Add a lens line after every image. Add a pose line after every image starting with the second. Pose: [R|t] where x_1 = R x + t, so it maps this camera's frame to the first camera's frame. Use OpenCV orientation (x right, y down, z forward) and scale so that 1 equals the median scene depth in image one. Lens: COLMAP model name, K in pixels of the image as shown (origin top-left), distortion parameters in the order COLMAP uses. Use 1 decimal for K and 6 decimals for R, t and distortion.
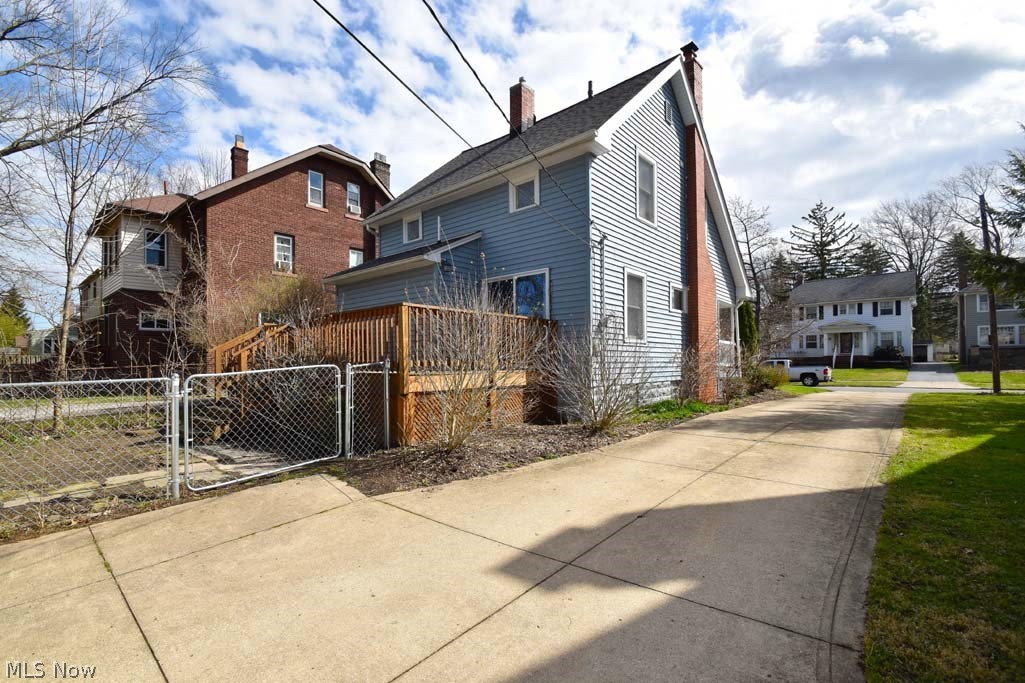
lens RADIAL K [[449.3, 0, 518.6], [0, 449.3, 346.8], [0, 0, 1]] dist [-0.002954, -0.004109]
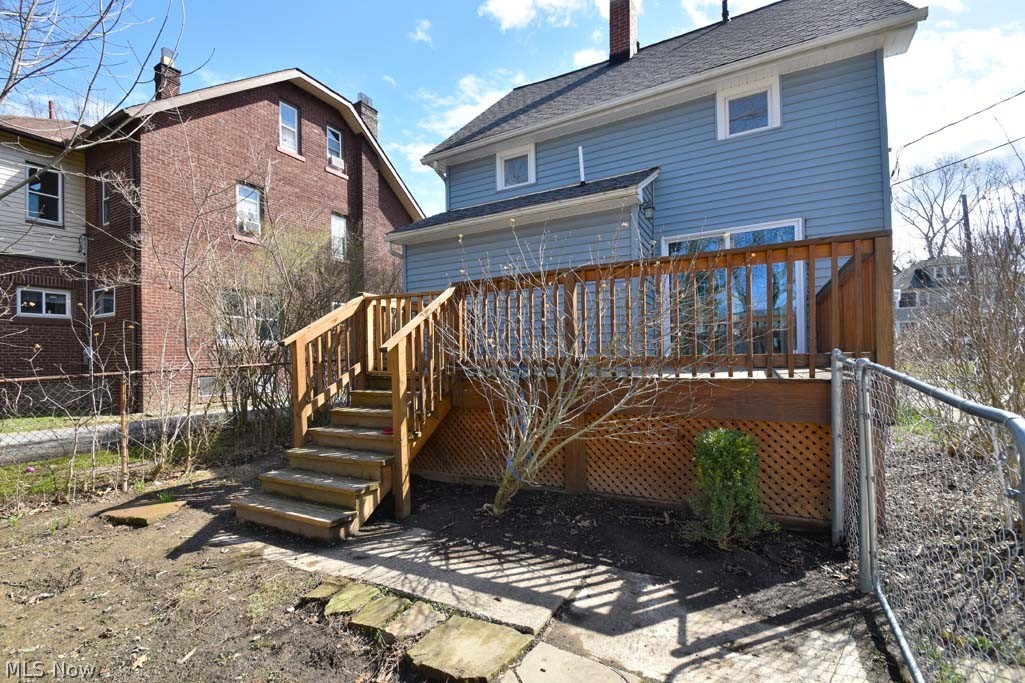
lens RADIAL K [[449.3, 0, 509.9], [0, 449.3, 348.0], [0, 0, 1]] dist [-0.002954, -0.004109]
pose [[0.978928, -0.006992, 0.204086, -0.312724], [0.006523, 0.999974, 0.002967, 0.010442], [-0.204101, -0.001574, 0.978949, 0.259800]]
